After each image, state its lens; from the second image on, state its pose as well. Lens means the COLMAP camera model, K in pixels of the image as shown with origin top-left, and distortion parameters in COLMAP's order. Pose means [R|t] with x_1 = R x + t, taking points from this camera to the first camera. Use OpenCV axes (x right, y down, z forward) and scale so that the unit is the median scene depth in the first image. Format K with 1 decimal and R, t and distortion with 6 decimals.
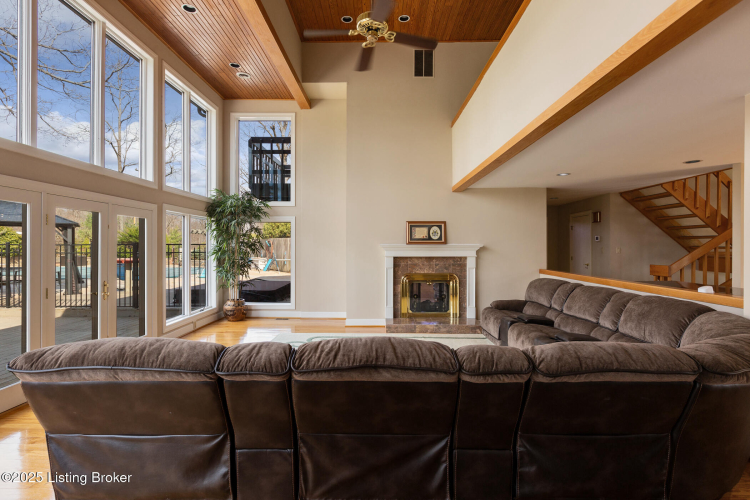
lens RADIAL K [[383.8, 0, 378.7], [0, 383.8, 246.8], [0, 0, 1]] dist [0.003702, 0.000804]
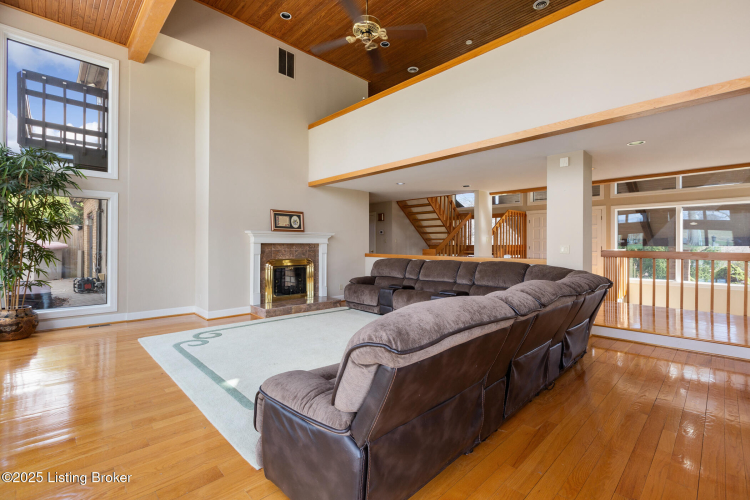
lens RADIAL K [[335.0, 0, 375.0], [0, 335.0, 244.8], [0, 0, 1]] dist [-0.002724, -0.000613]
pose [[0.711137, 0.002554, 0.703049, -0.363217], [-0.001791, 0.999997, -0.001821, 0.030477], [-0.703051, 0.000036, 0.711139, 0.160068]]
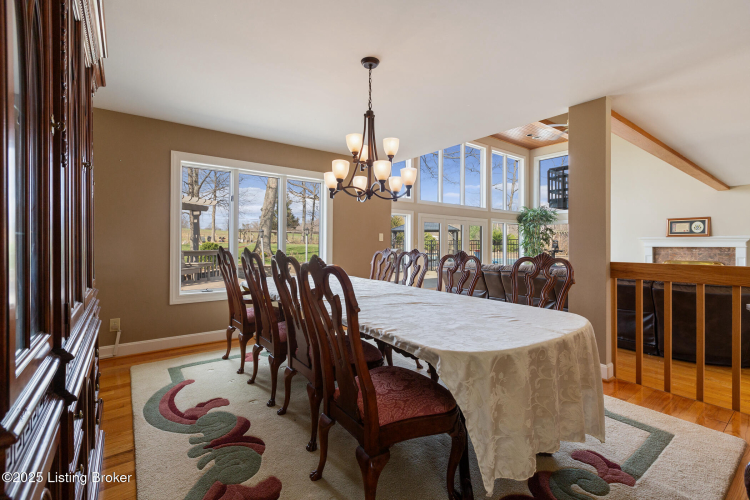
lens RADIAL K [[335.0, 0, 375.0], [0, 335.0, 244.6], [0, 0, 1]] dist [-0.002724, -0.000613]
pose [[0.606920, 0.001145, -0.794762, 0.362680], [-0.002198, 0.999998, -0.000238, 0.020232], [0.794760, 0.001892, 0.606921, -0.422692]]
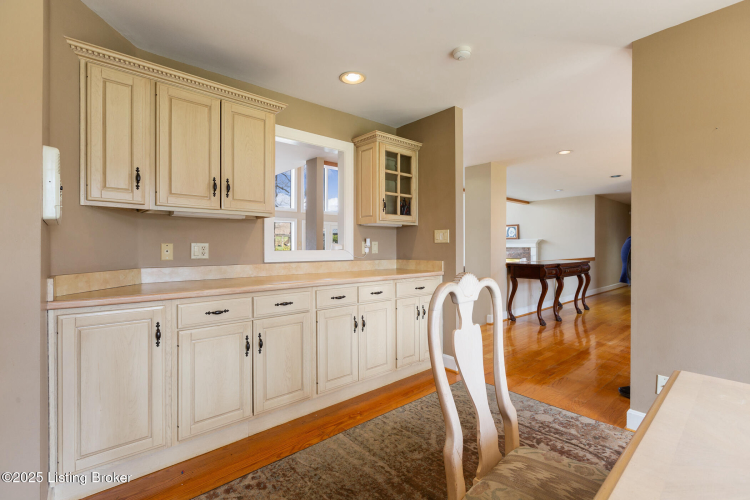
lens RADIAL K [[335.0, 0, 376.5], [0, 335.0, 249.4], [0, 0, 1]] dist [-0.002724, -0.000613]
pose [[0.665842, 0.003188, -0.746086, 0.795862], [0.000400, 0.999989, 0.004630, 0.027312], [0.746092, -0.003382, 0.665834, -0.311471]]
